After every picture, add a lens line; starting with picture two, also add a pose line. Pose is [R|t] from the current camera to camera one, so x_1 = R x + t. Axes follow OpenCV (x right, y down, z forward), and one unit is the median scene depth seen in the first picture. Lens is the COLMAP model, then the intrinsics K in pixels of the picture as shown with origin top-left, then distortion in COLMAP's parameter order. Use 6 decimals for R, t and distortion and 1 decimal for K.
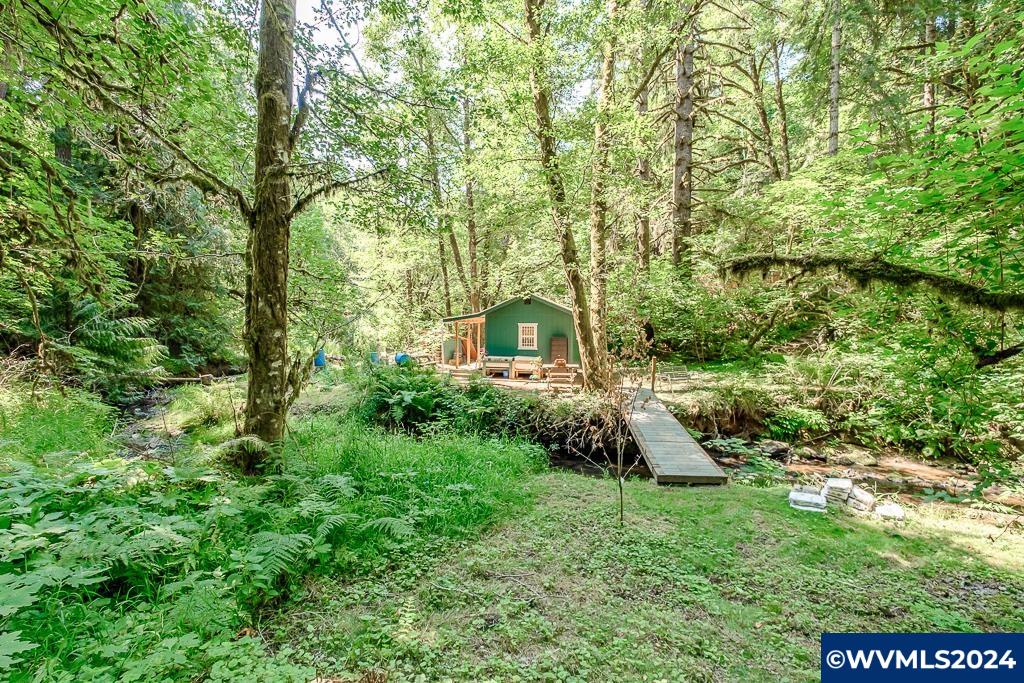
lens RADIAL K [[439.1, 0, 512.0], [0, 439.1, 341.5], [0, 0, 1]] dist [-0.002101, -0.000180]
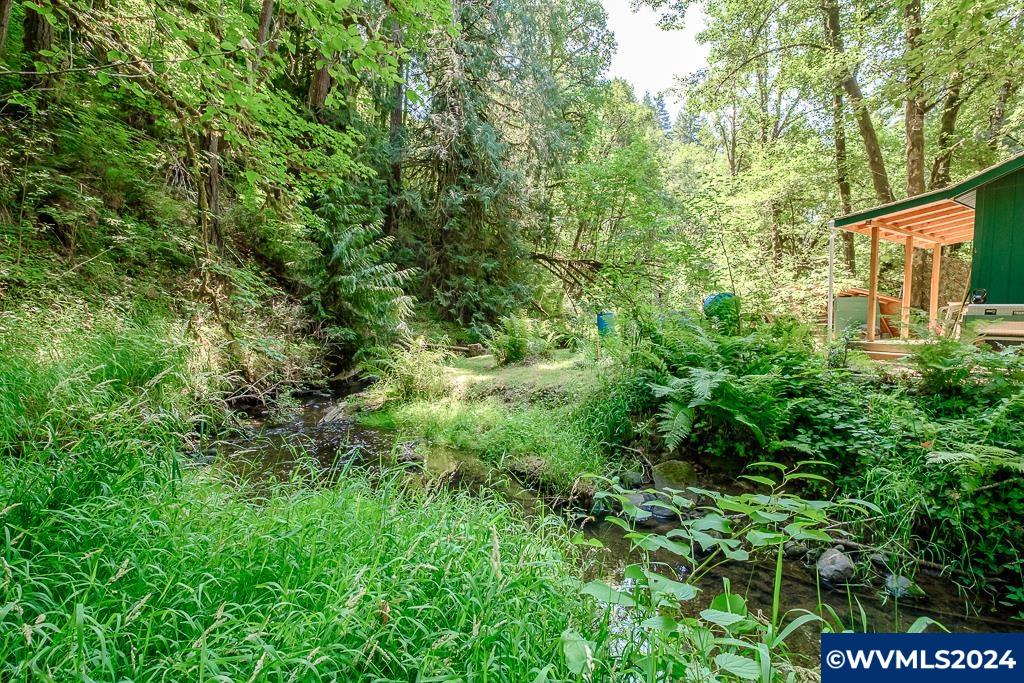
lens RADIAL K [[484.6, 0, 512.0], [0, 484.6, 341.5], [0, 0, 1]] dist [0.000666, 0.000171]
pose [[0.730914, 0.029407, -0.681836, -0.077152], [-0.034563, 0.999384, 0.006052, 0.087353], [0.681594, 0.019143, 0.731480, 0.554052]]
